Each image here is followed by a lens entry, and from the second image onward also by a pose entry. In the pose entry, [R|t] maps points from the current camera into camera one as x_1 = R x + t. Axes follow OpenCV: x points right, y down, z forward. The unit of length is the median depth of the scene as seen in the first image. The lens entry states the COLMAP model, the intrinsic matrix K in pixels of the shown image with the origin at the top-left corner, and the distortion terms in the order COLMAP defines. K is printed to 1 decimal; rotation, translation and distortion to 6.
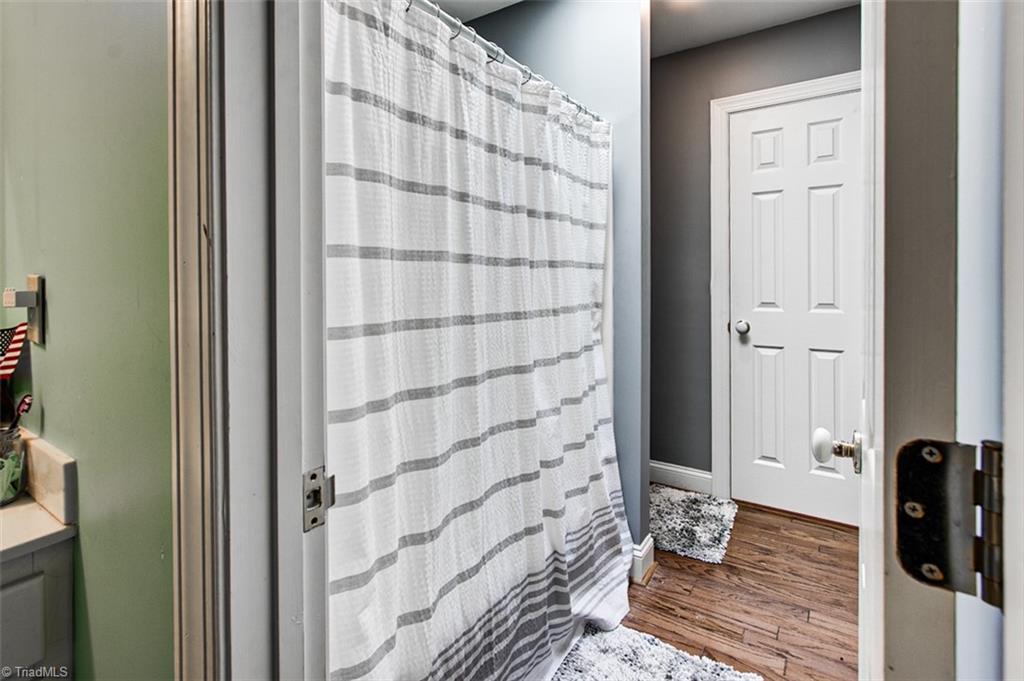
lens RADIAL K [[491.7, 0, 511.3], [0, 491.7, 316.5], [0, 0, 1]] dist [0.000621, 0.000078]
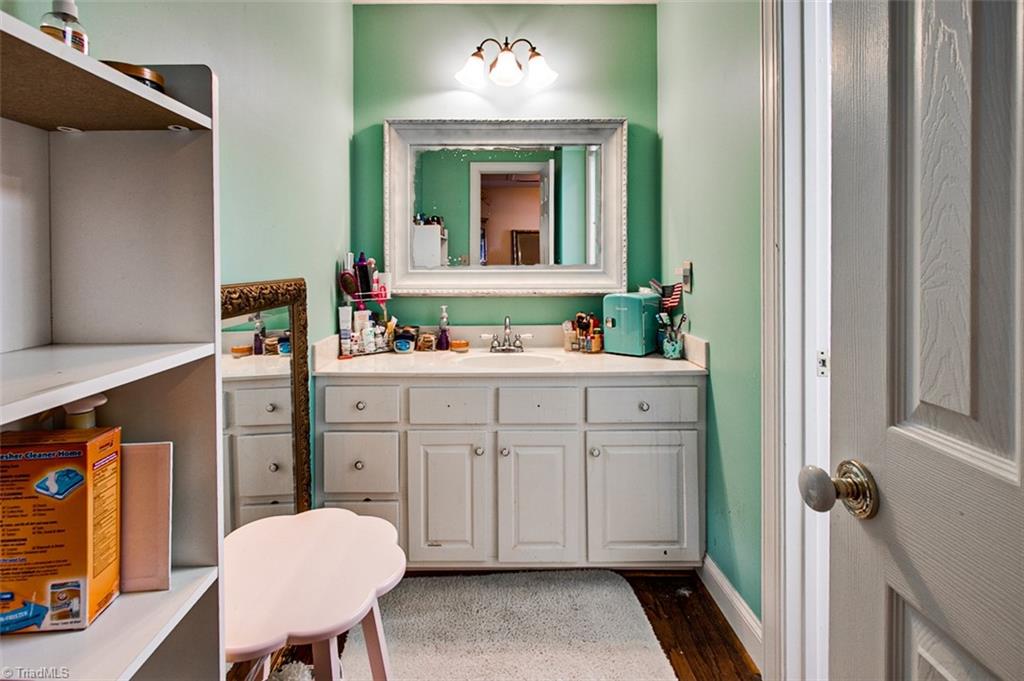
lens RADIAL K [[467.3, 0, 510.7], [0, 467.3, 285.4], [0, 0, 1]] dist [0.000891, 0.000079]
pose [[0.555755, 0.004622, -0.831333, 0.397530], [-0.001714, 0.999989, 0.004414, 0.018865], [0.831344, -0.001028, 0.555757, -0.936036]]
